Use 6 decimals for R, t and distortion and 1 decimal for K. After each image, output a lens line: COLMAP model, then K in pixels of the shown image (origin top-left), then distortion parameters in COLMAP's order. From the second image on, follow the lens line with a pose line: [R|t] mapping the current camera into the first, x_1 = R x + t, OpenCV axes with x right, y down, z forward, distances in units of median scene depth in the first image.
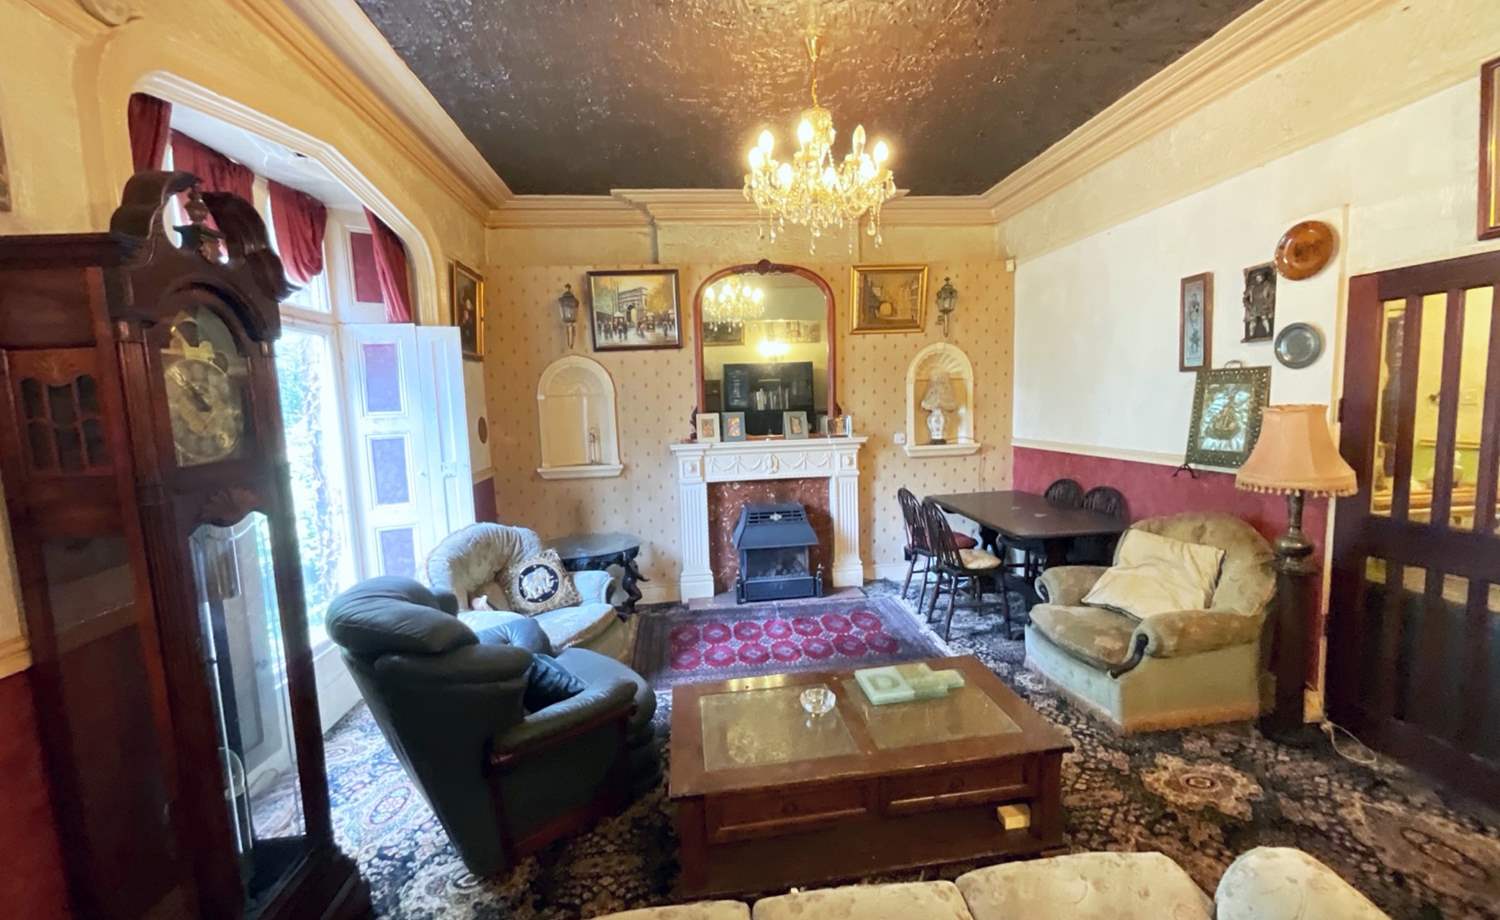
lens RADIAL K [[608.0, 0, 749.5], [0, 608.0, 458.2], [0, 0, 1]] dist [-0.005048, 0.002382]
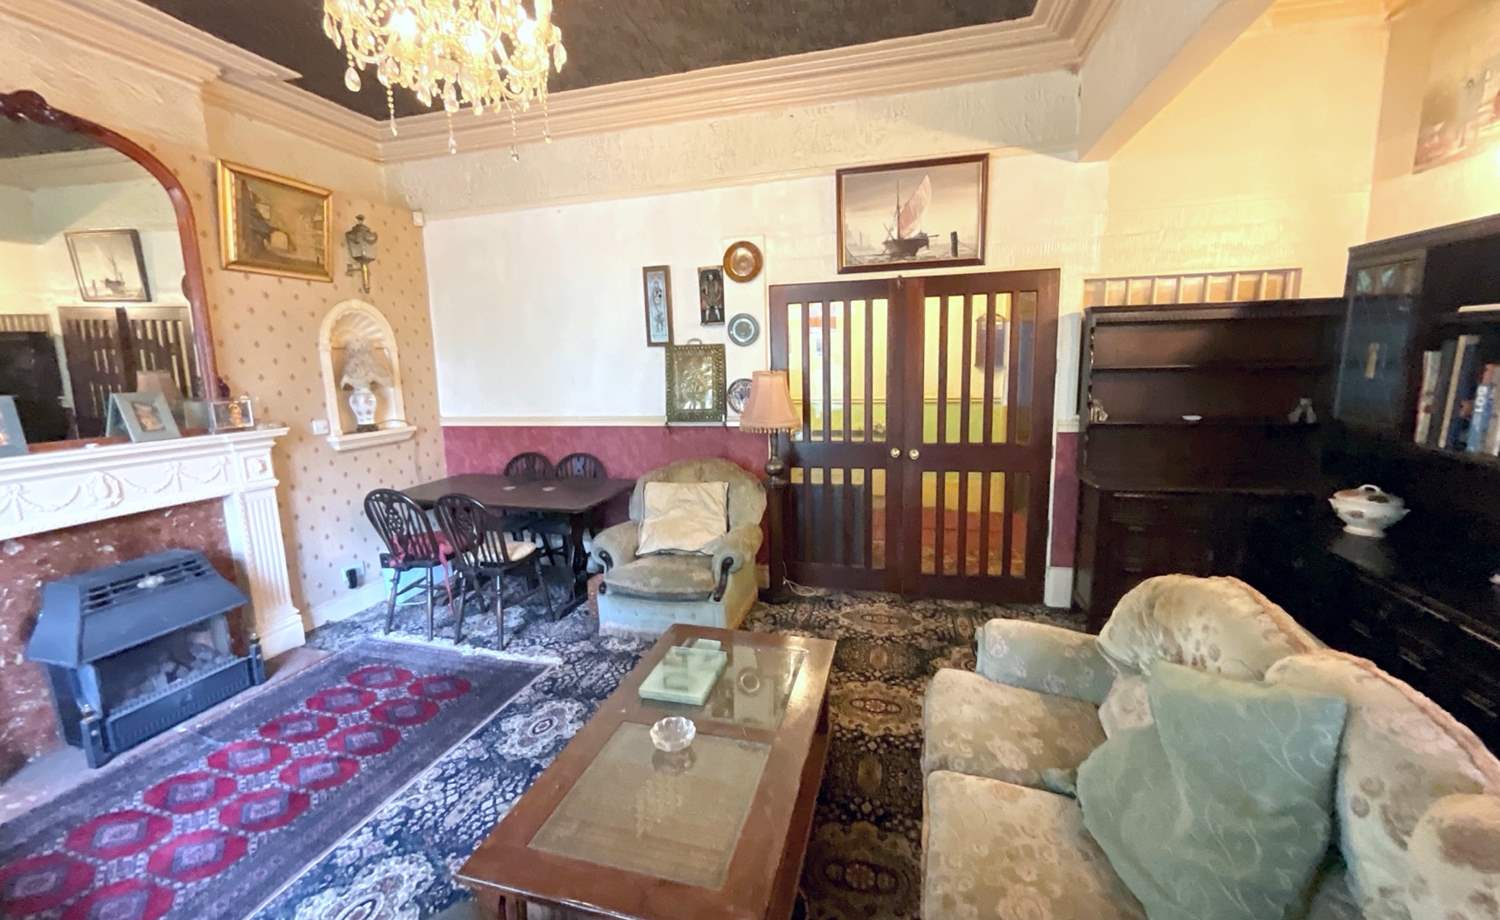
lens RADIAL K [[608.0, 0, 749.5], [0, 608.0, 460.8], [0, 0, 1]] dist [-0.005048, 0.002382]
pose [[0.369099, -0.126510, 0.920739, -0.257156], [0.103010, 0.990157, 0.094754, -0.009509], [-0.923664, 0.059871, 0.378498, 0.280485]]
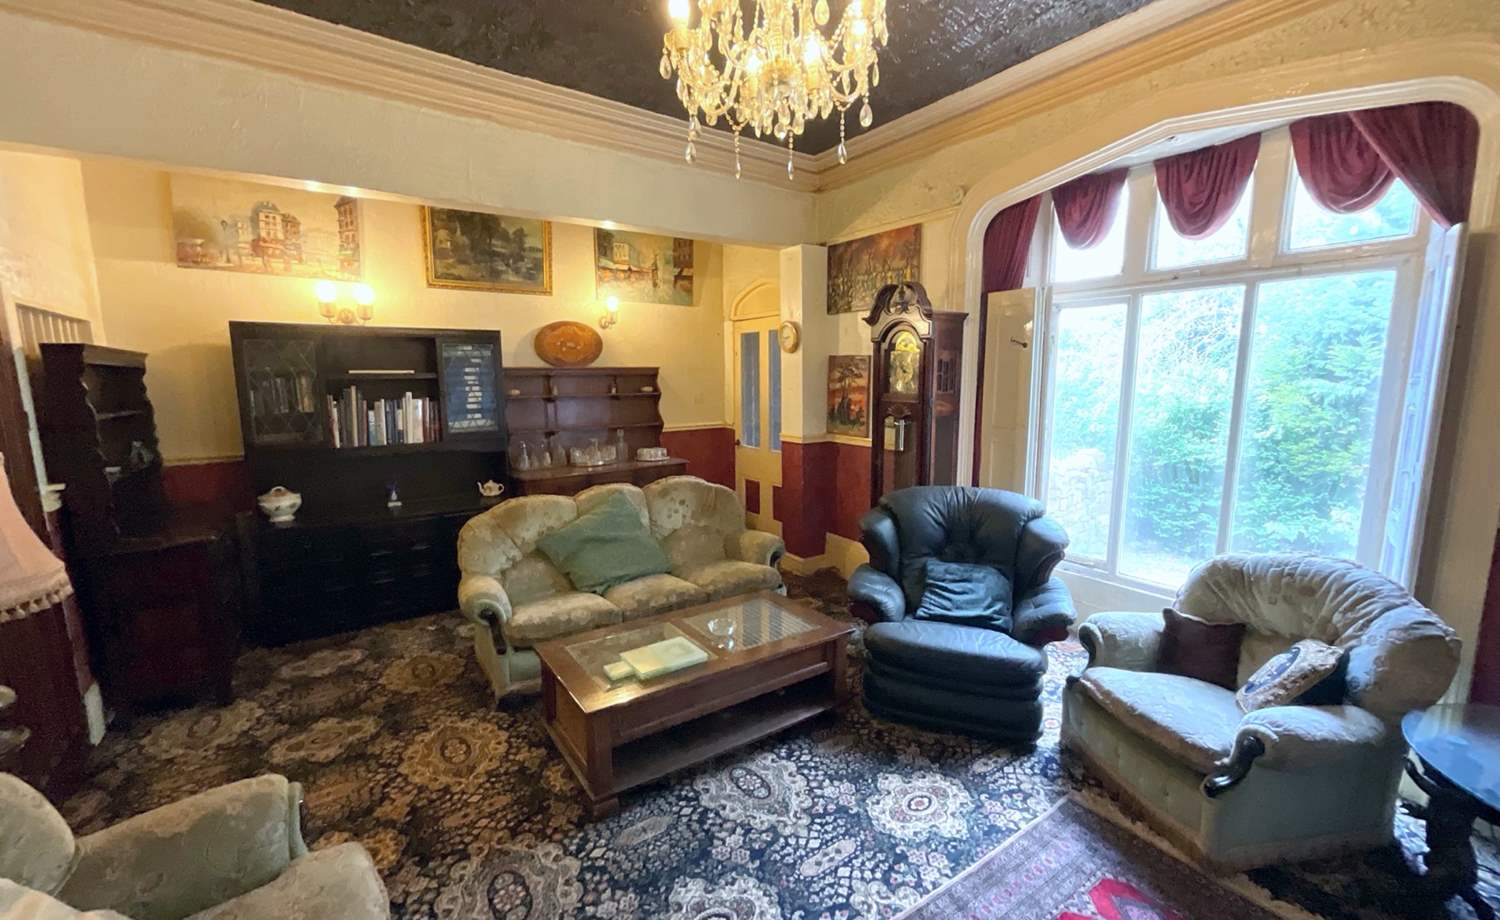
lens RADIAL K [[608.0, 0, 753.7], [0, 608.0, 463.0], [0, 0, 1]] dist [-0.005048, 0.002382]
pose [[-0.880361, 0.115794, -0.459952, 0.282517], [-0.001866, 0.968888, 0.247491, -0.111601], [0.474300, 0.218739, -0.852756, 0.968245]]
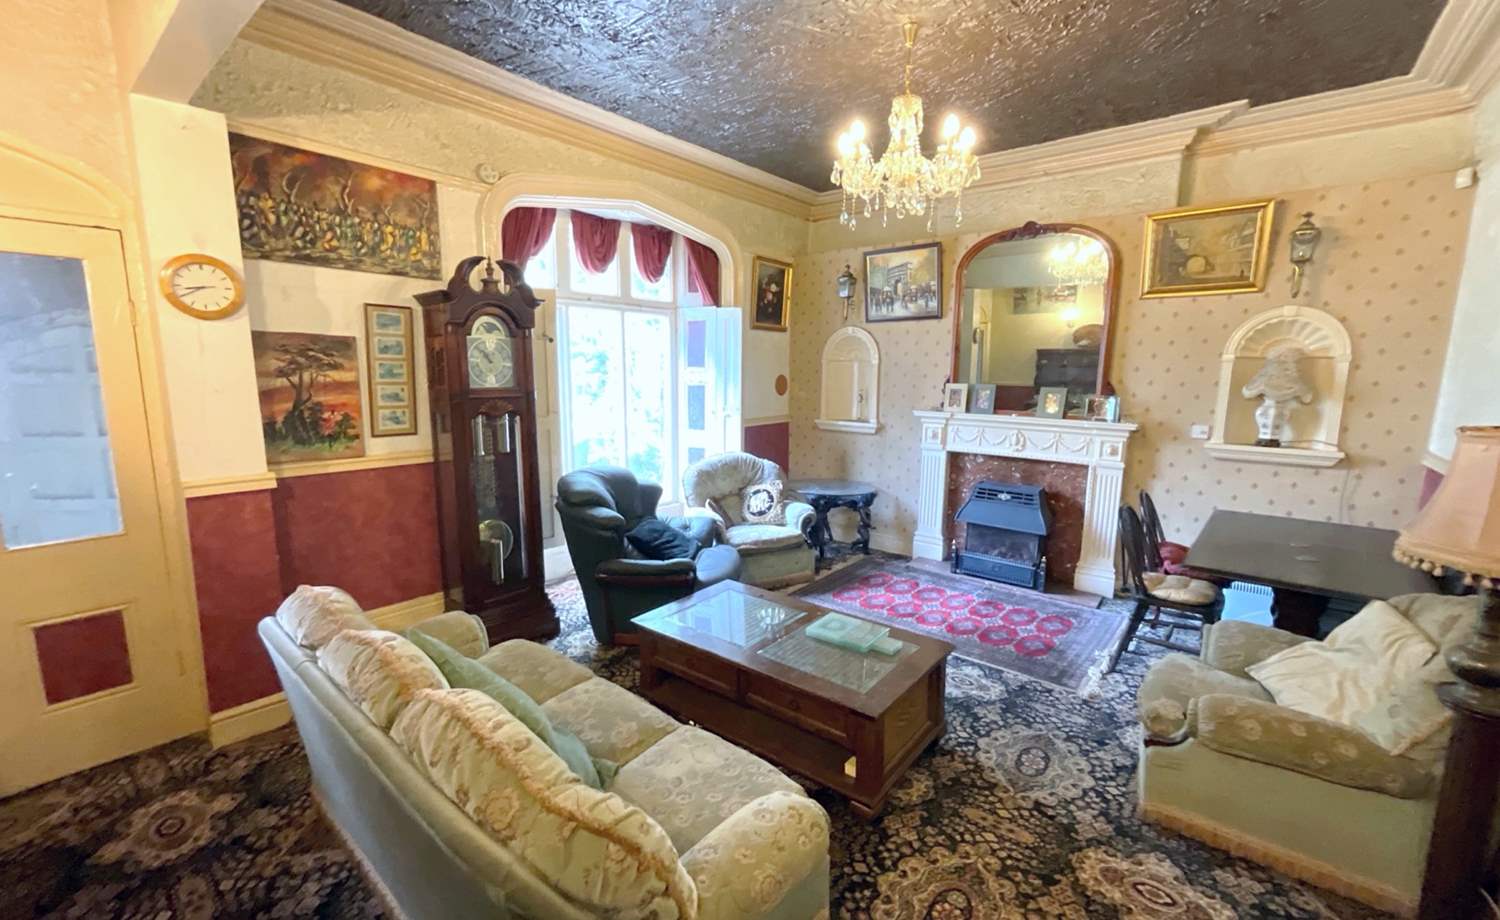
lens RADIAL K [[608.0, 0, 748.6], [0, 608.0, 457.8], [0, 0, 1]] dist [-0.005048, 0.002382]
pose [[0.691816, 0.150763, -0.706160, 0.439411], [-0.104893, 0.988570, 0.108294, -0.025167], [0.714415, -0.000848, 0.699722, 0.043389]]
